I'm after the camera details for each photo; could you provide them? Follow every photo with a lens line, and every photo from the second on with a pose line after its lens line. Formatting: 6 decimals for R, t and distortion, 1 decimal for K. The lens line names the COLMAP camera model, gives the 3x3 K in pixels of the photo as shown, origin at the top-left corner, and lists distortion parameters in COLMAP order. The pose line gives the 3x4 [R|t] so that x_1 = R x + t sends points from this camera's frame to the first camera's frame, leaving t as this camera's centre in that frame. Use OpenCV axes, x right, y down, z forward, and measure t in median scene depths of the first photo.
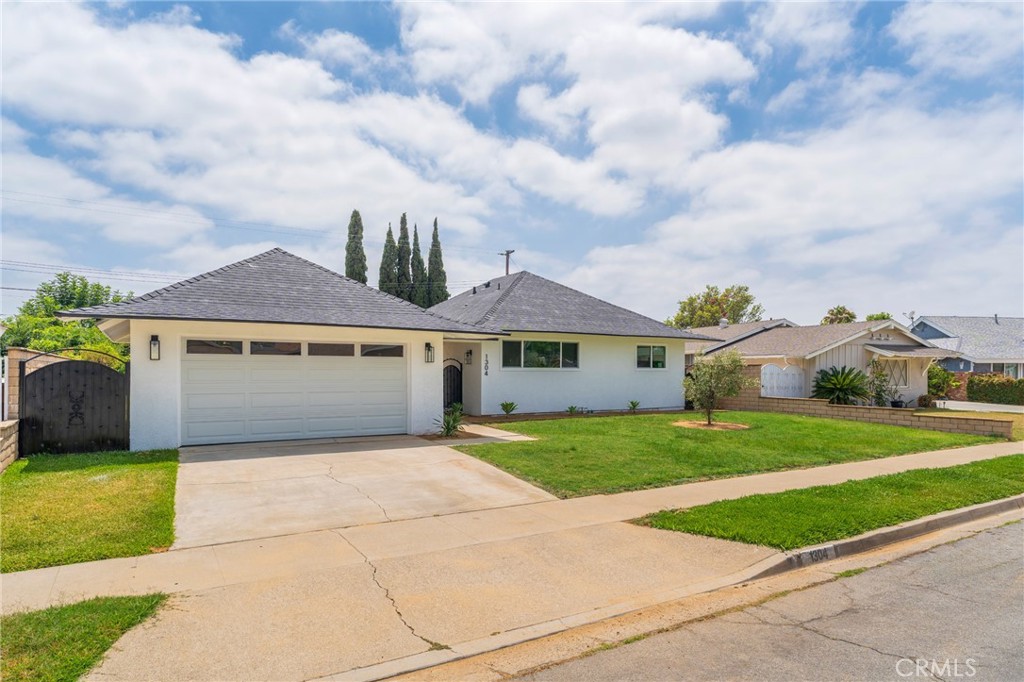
lens RADIAL K [[623.9, 0, 514.1], [0, 623.9, 349.2], [0, 0, 1]] dist [-0.003504, 0.001574]
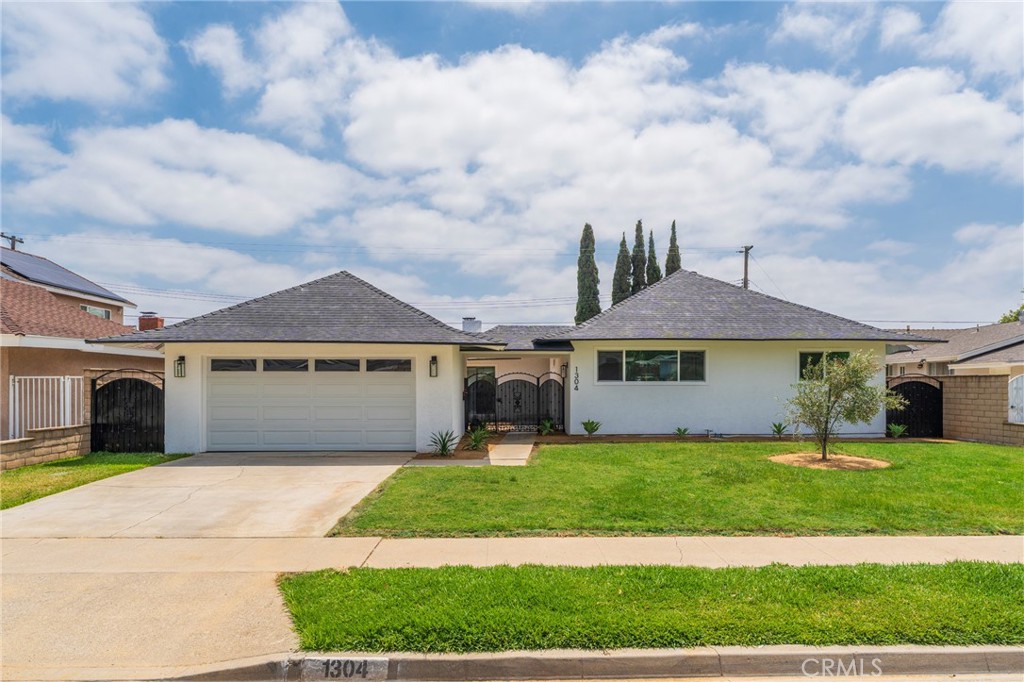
lens RADIAL K [[623.9, 0, 508.9], [0, 623.9, 373.7], [0, 0, 1]] dist [-0.003504, 0.001574]
pose [[0.861109, -0.013064, -0.508253, 0.439920], [0.020956, 0.999732, 0.009808, 0.009539], [0.507989, -0.019097, 0.861152, 0.242989]]
